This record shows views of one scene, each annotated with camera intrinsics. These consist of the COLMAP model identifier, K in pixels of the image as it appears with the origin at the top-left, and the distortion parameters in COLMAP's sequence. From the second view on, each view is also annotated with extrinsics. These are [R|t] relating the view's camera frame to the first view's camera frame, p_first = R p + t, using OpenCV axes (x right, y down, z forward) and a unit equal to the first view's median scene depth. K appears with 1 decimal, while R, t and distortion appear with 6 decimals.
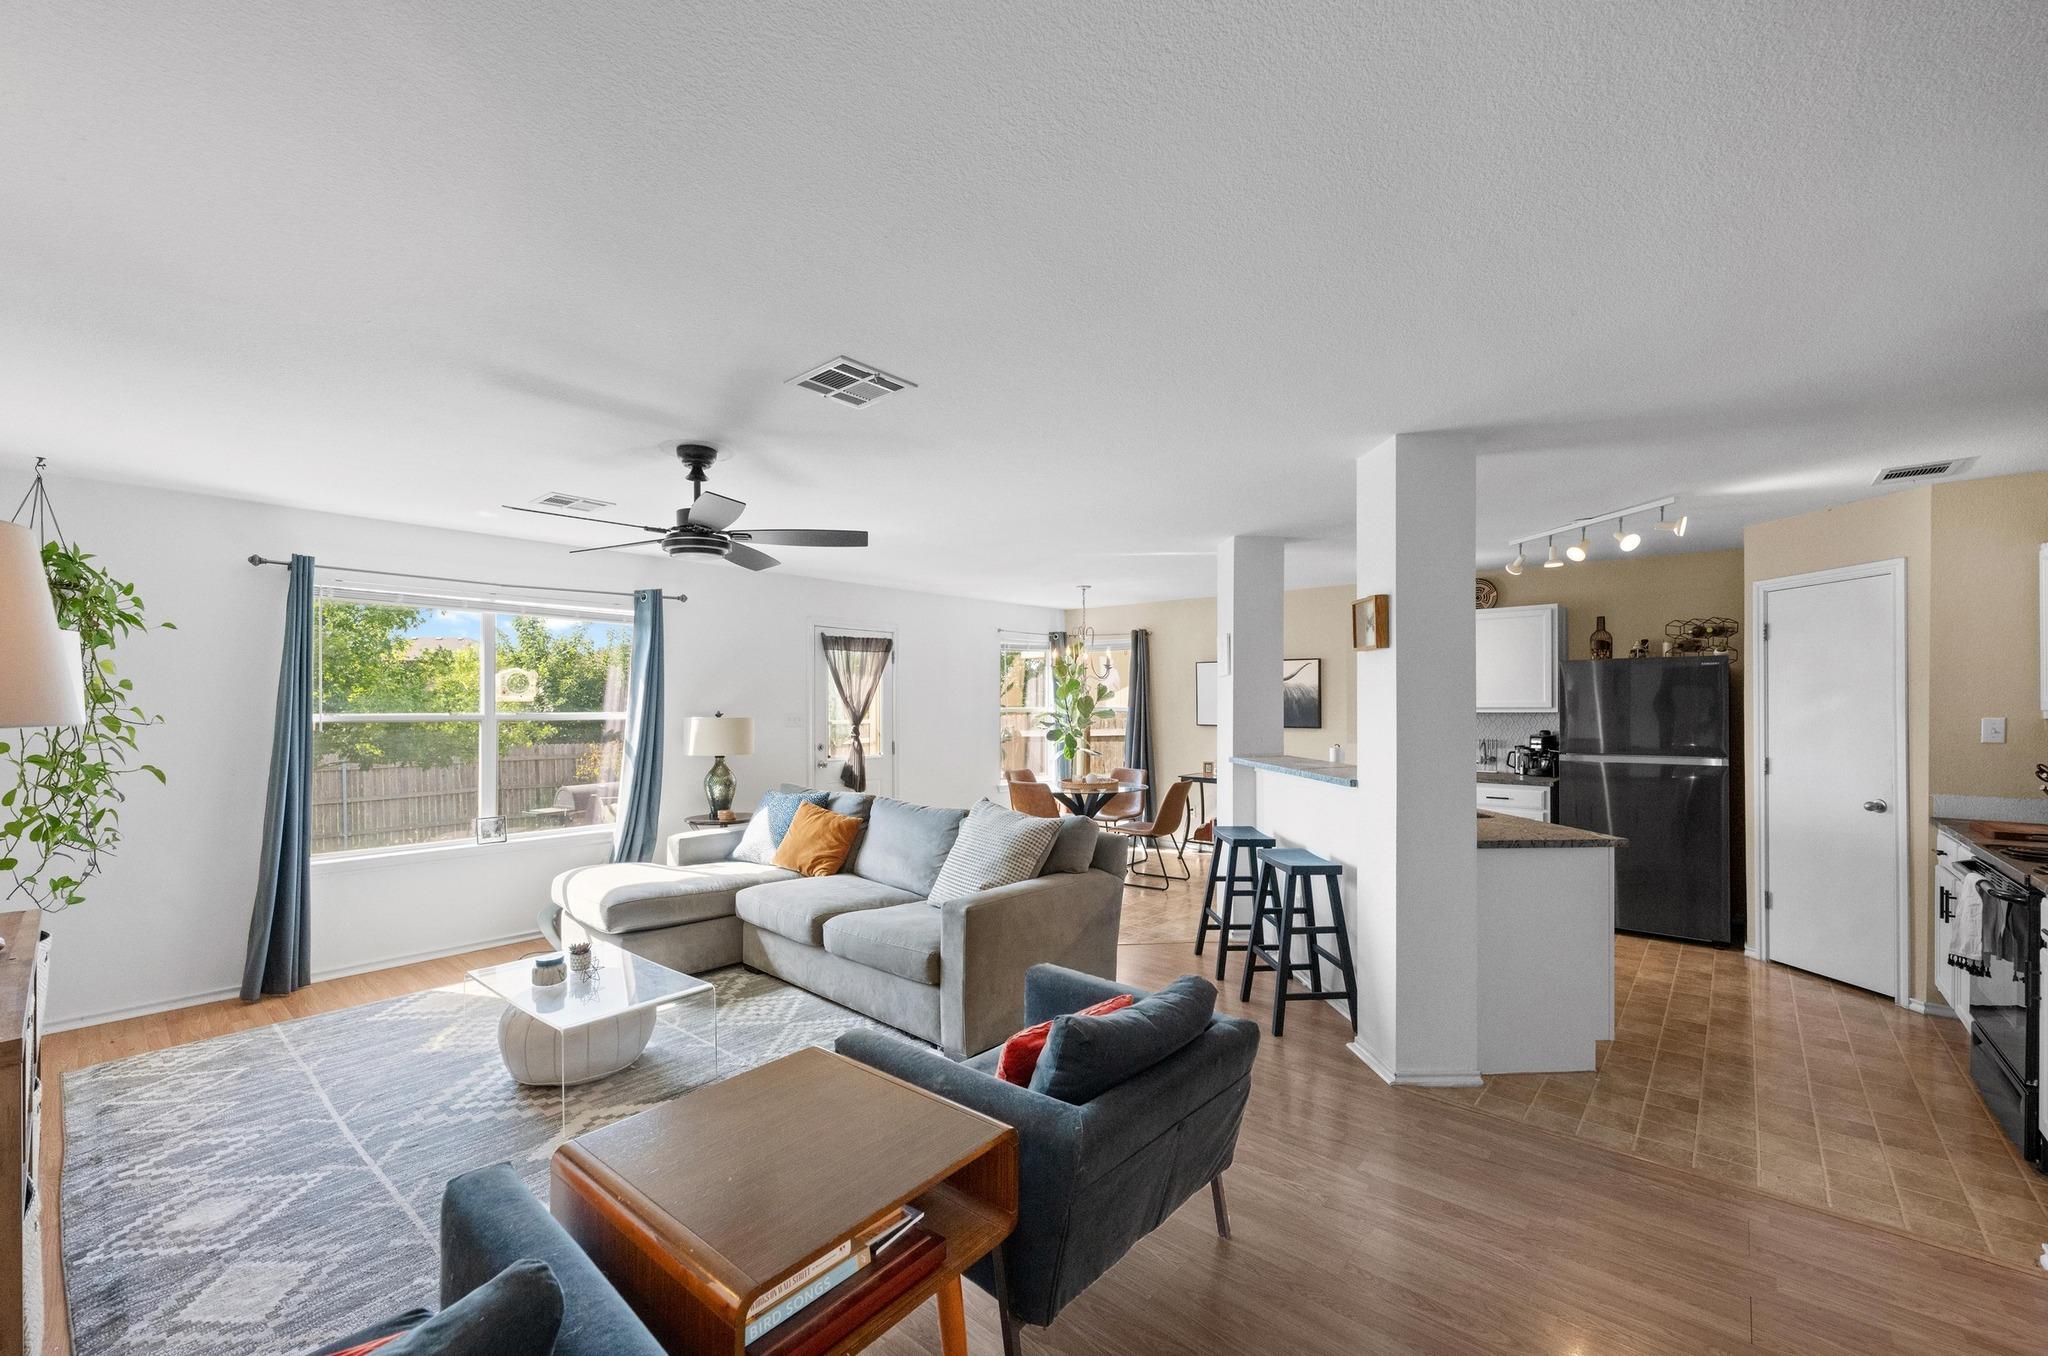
lens RADIAL K [[816.9, 0, 1021.8], [0, 816.9, 702.9], [0, 0, 1]] dist [0.000422, 0.000759]
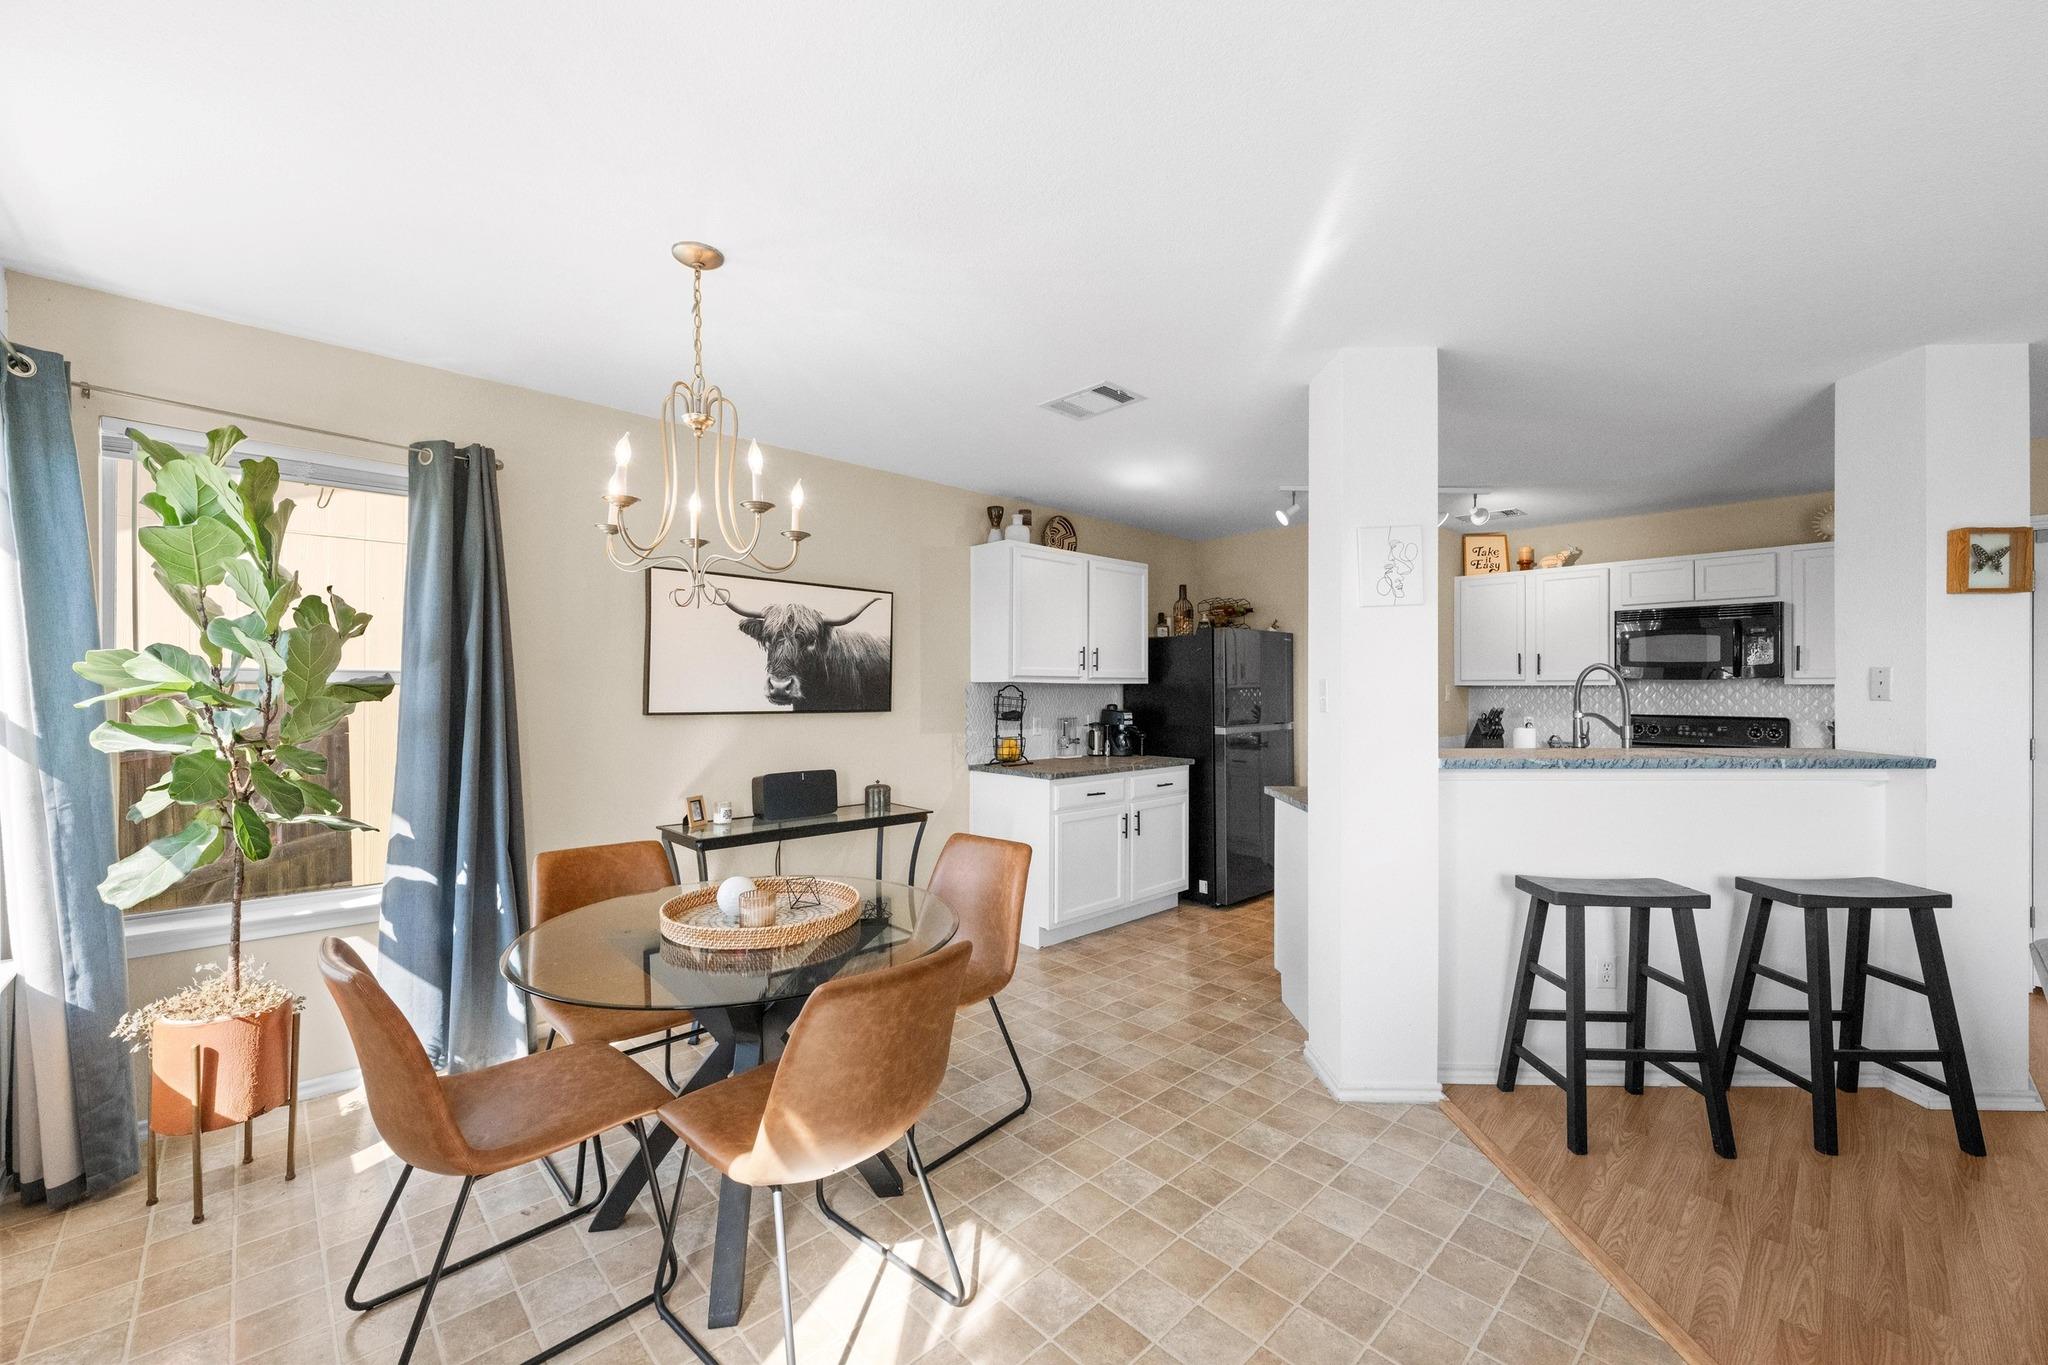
lens RADIAL K [[811.1, 0, 1026.0], [0, 811.1, 691.9], [0, 0, 1]] dist [-0.000058, -0.000037]
pose [[0.088884, -0.002267, 0.996039, -0.314151], [-0.002883, 0.999993, 0.002533, 0.023134], [-0.996038, -0.003097, 0.088876, 1.297066]]
